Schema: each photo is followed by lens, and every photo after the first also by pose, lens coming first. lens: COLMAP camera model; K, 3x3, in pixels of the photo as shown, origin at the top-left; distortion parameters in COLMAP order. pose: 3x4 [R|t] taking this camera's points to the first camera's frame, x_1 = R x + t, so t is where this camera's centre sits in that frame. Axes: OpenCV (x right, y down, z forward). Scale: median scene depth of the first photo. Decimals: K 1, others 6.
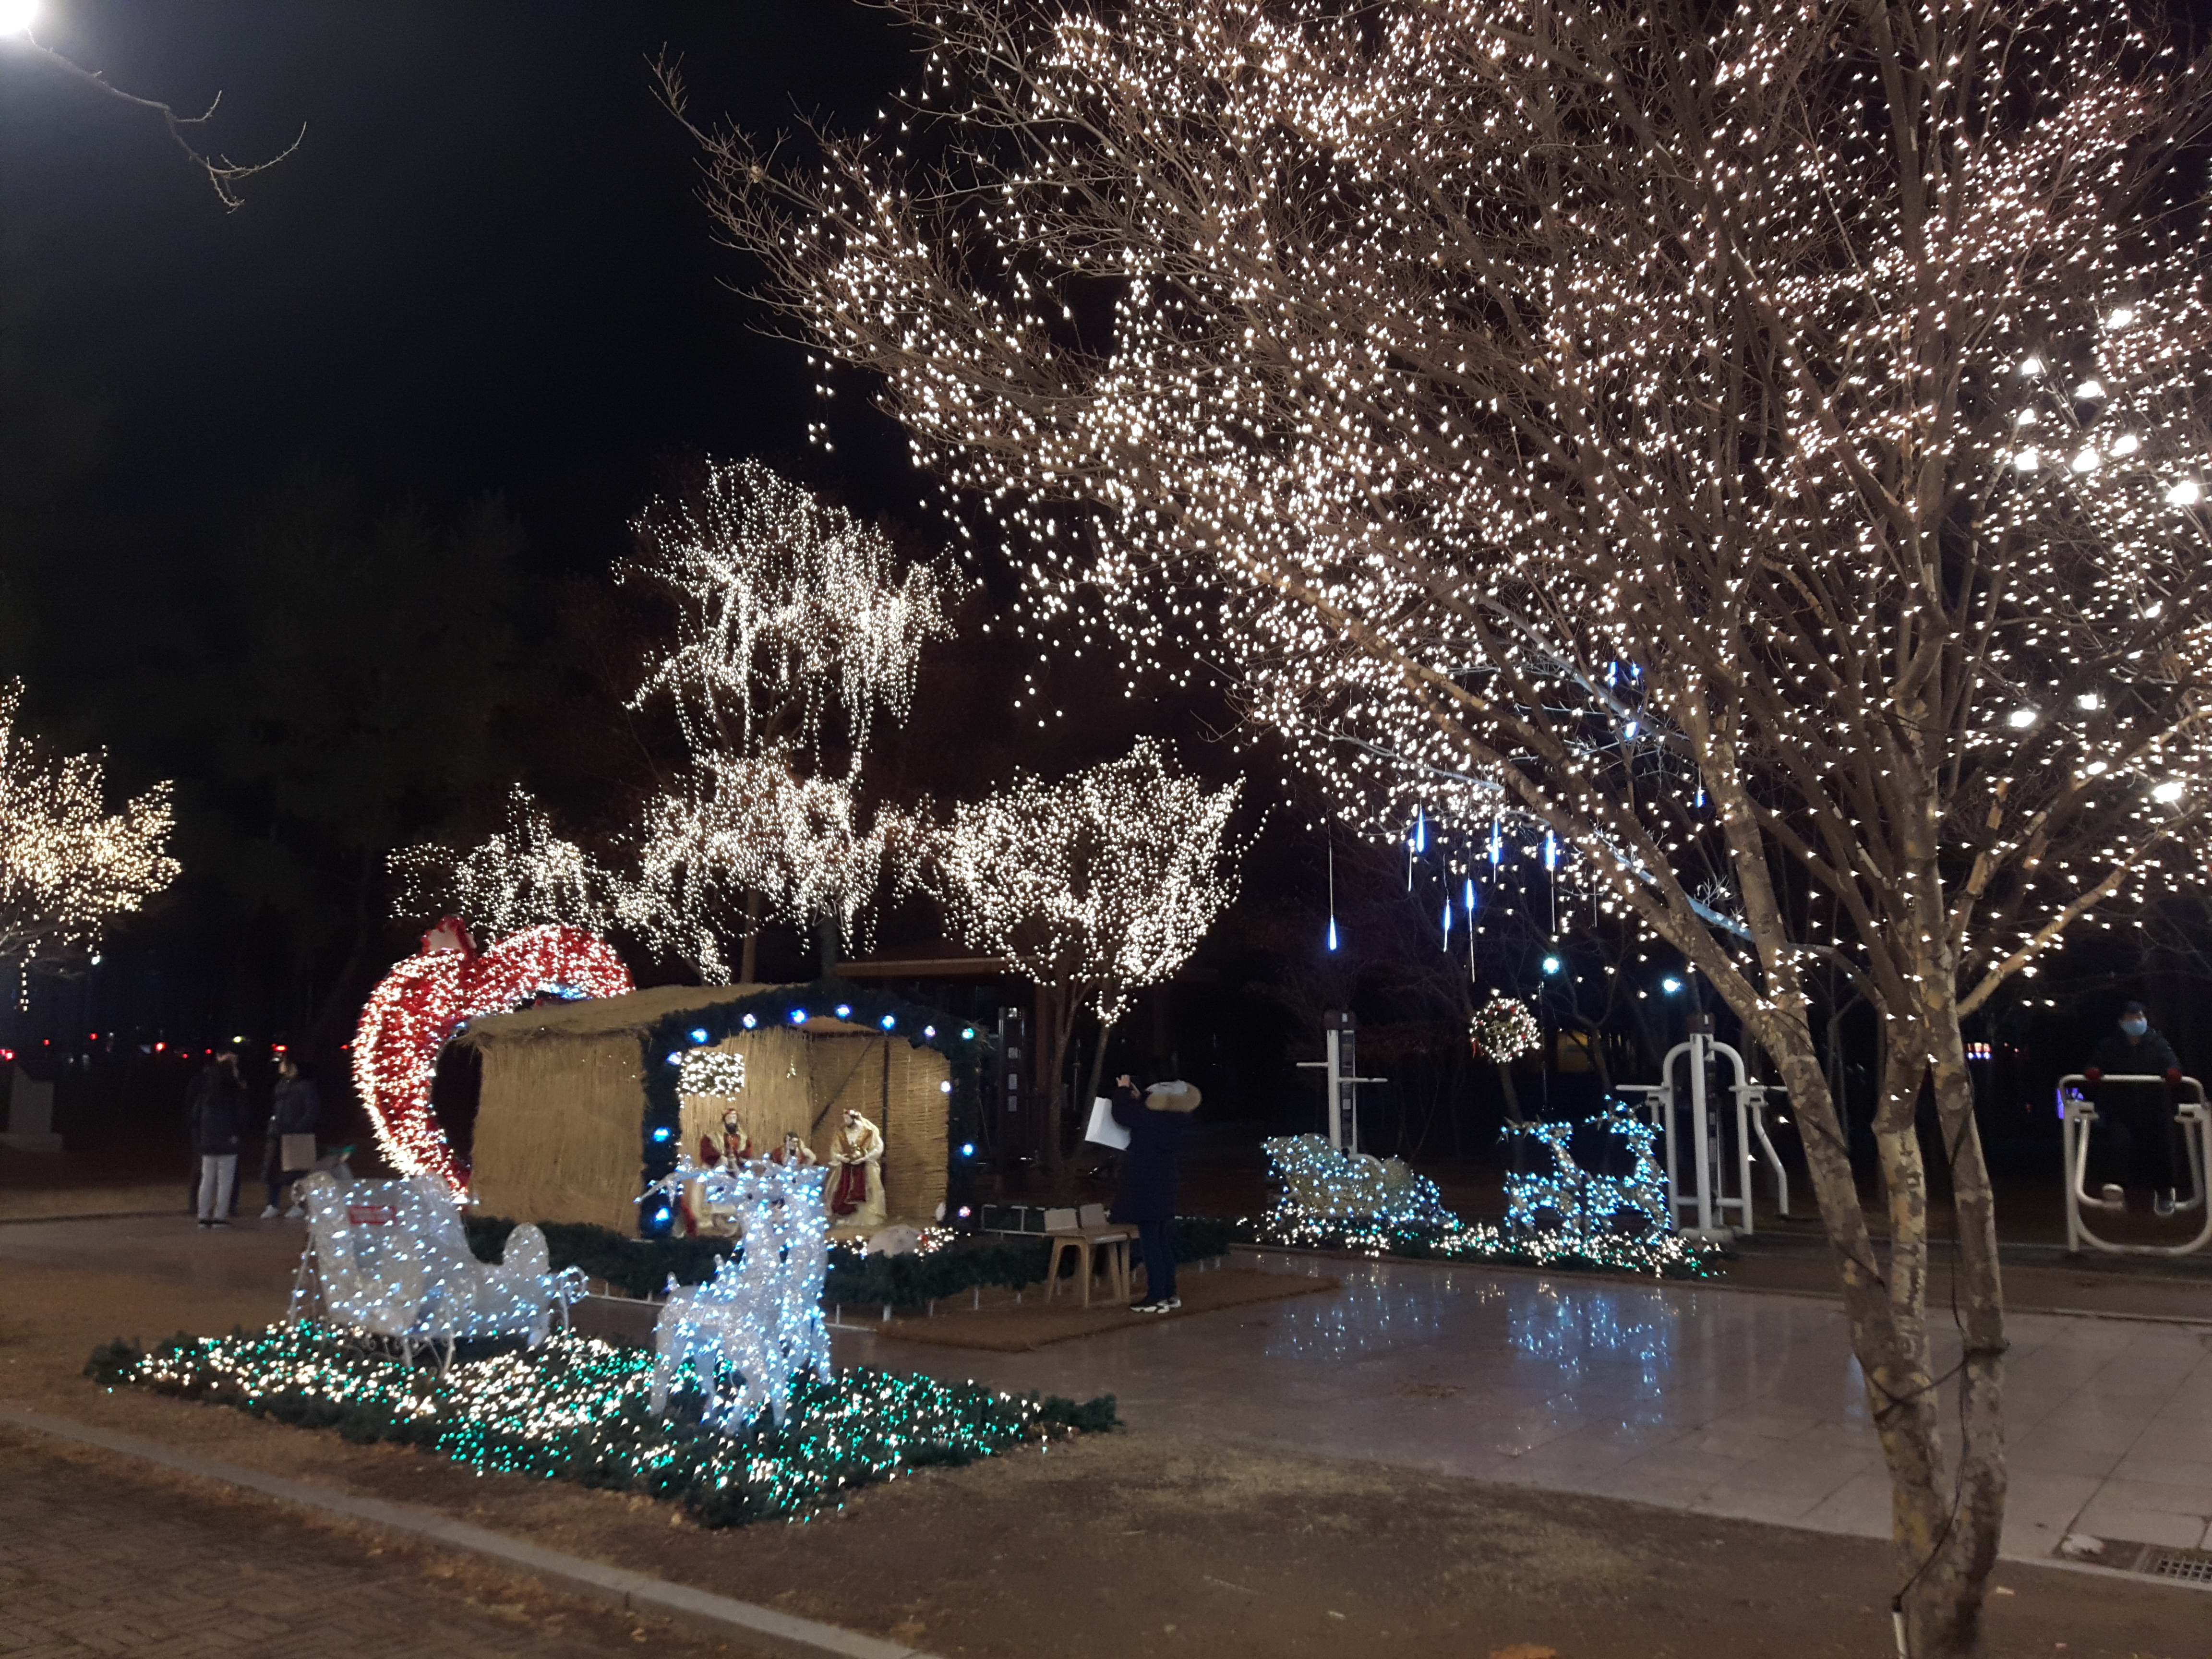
lens RADIAL K [[1781.1, 0, 1118.2], [0, 1781.1, 823.3], [0, 0, 1]] dist [0.230940, -0.648622]
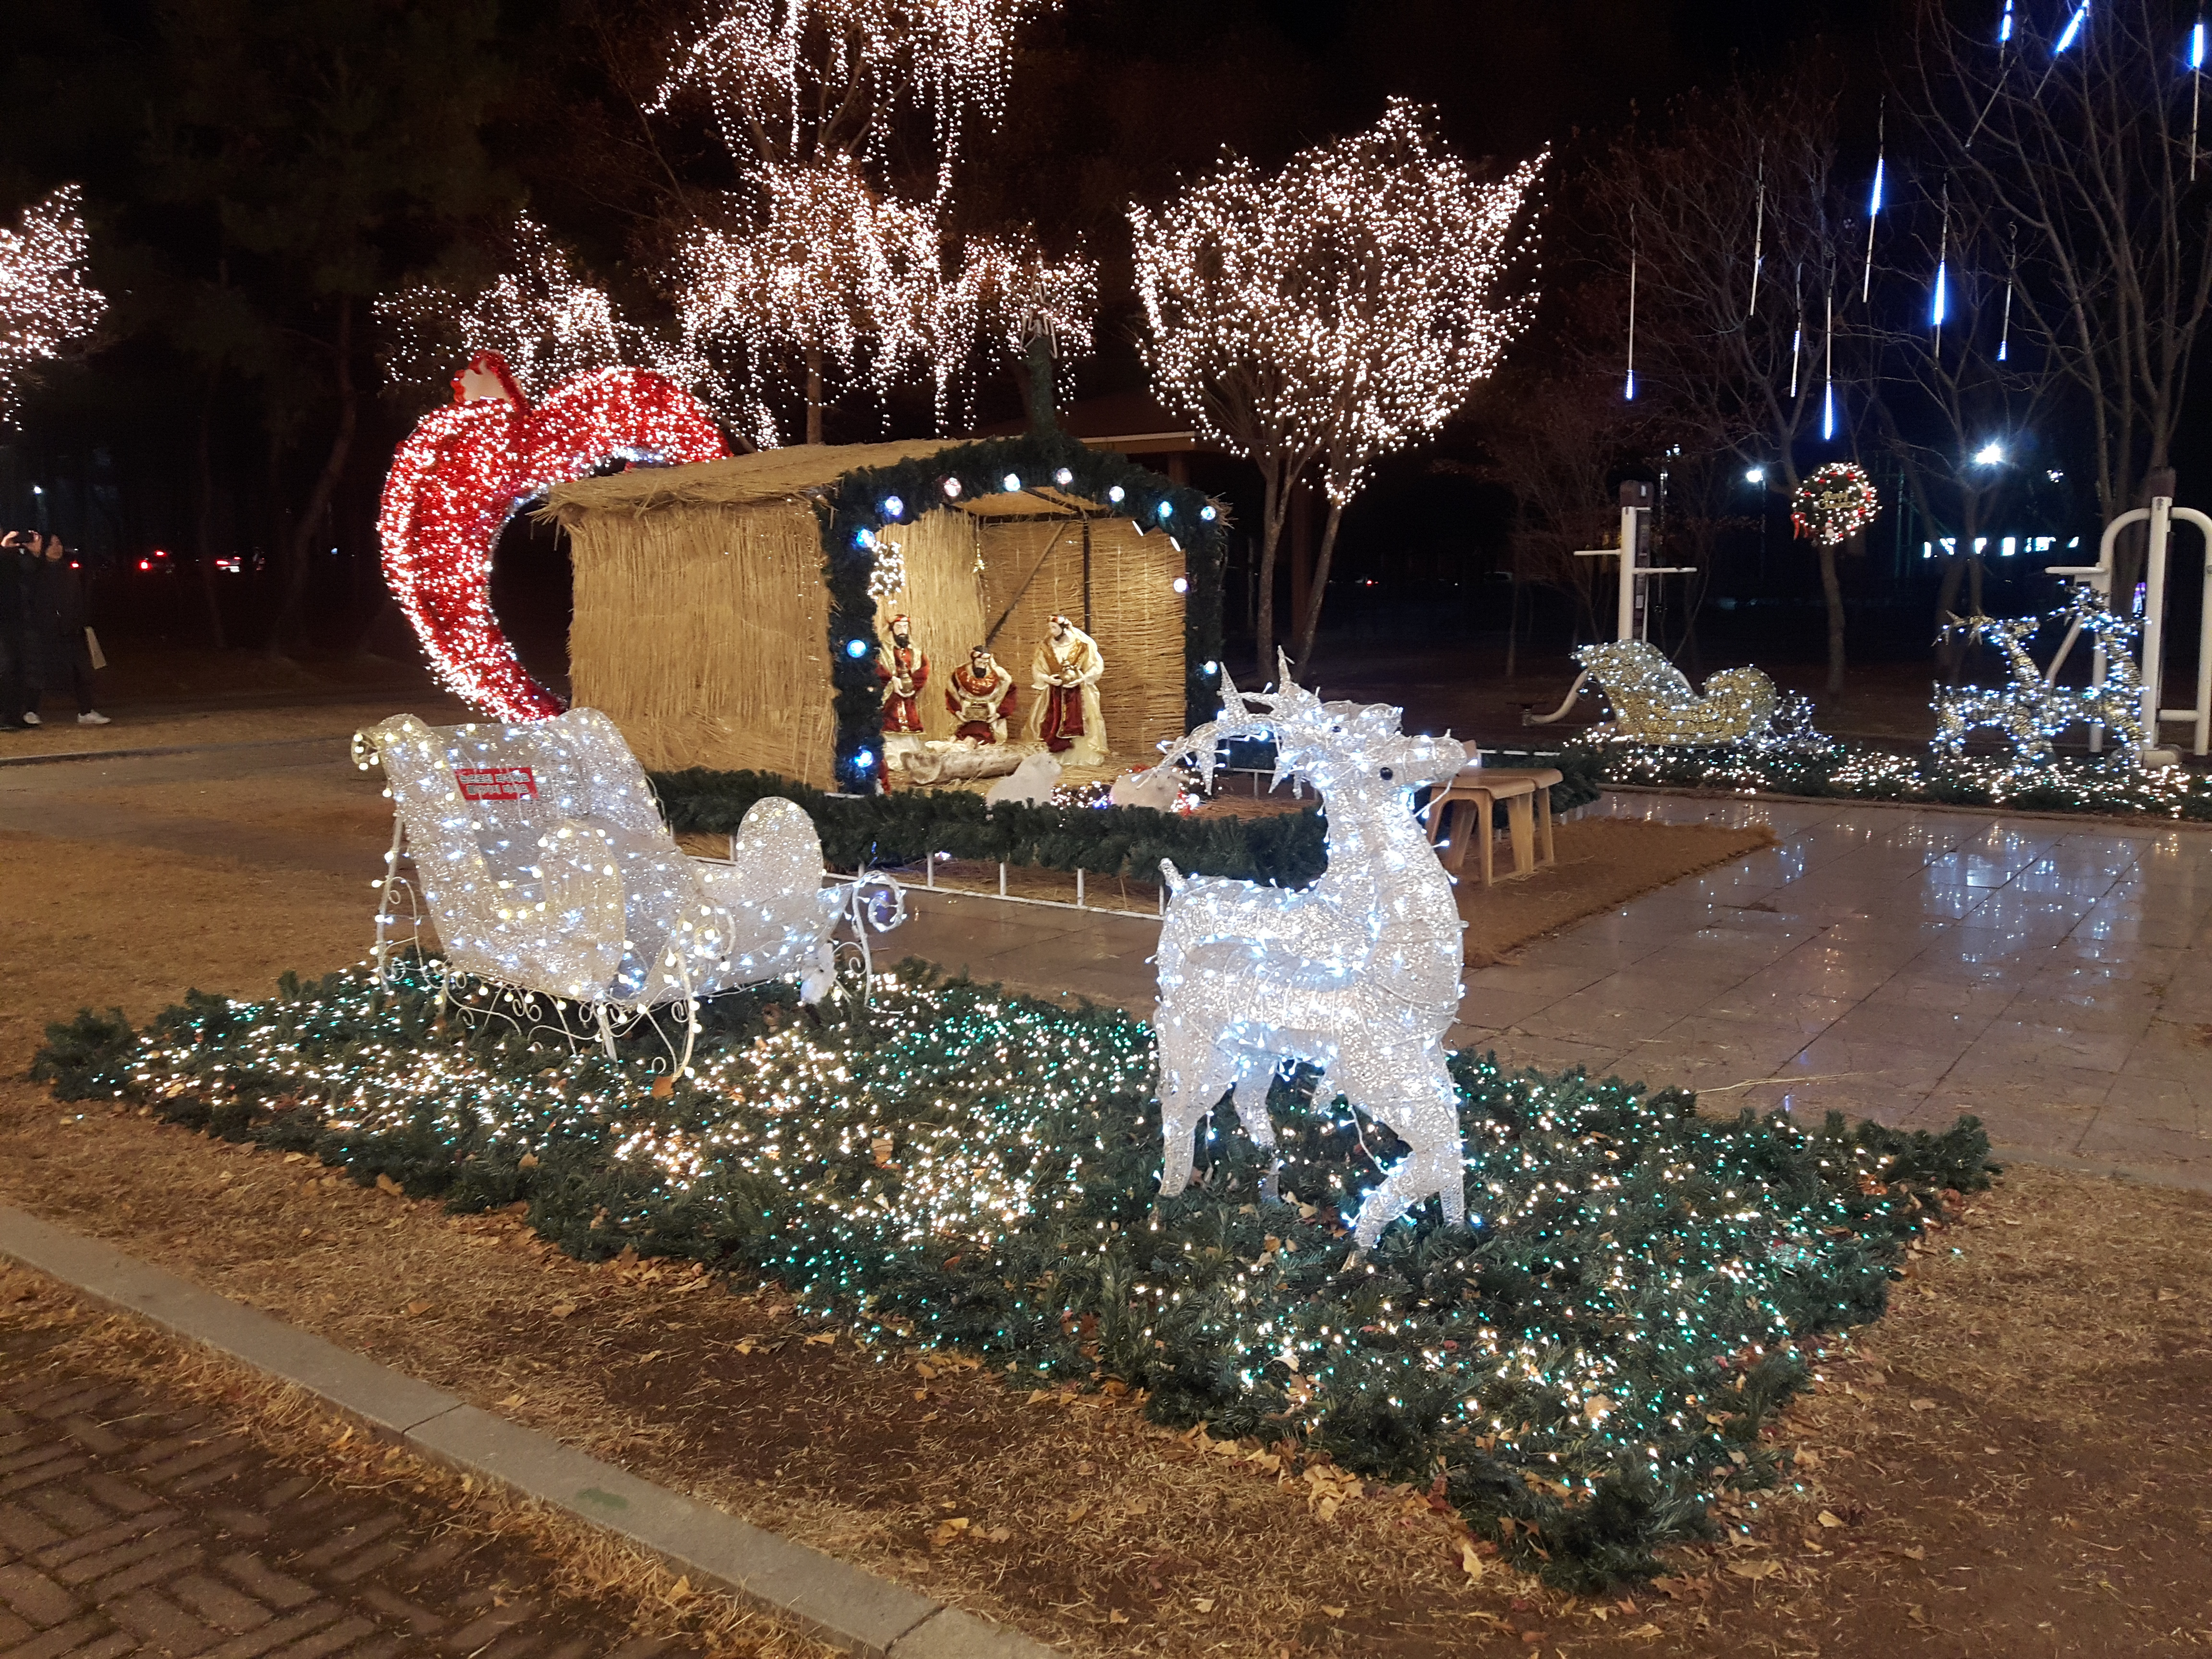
lens RADIAL K [[1781.1, 0, 1118.2], [0, 1781.1, 823.3], [0, 0, 1]] dist [0.230940, -0.648622]
pose [[0.999889, -0.012988, 0.007301, -0.121659], [0.010576, 0.963850, 0.266234, 0.041790], [-0.010495, -0.266127, 0.963881, 0.243368]]
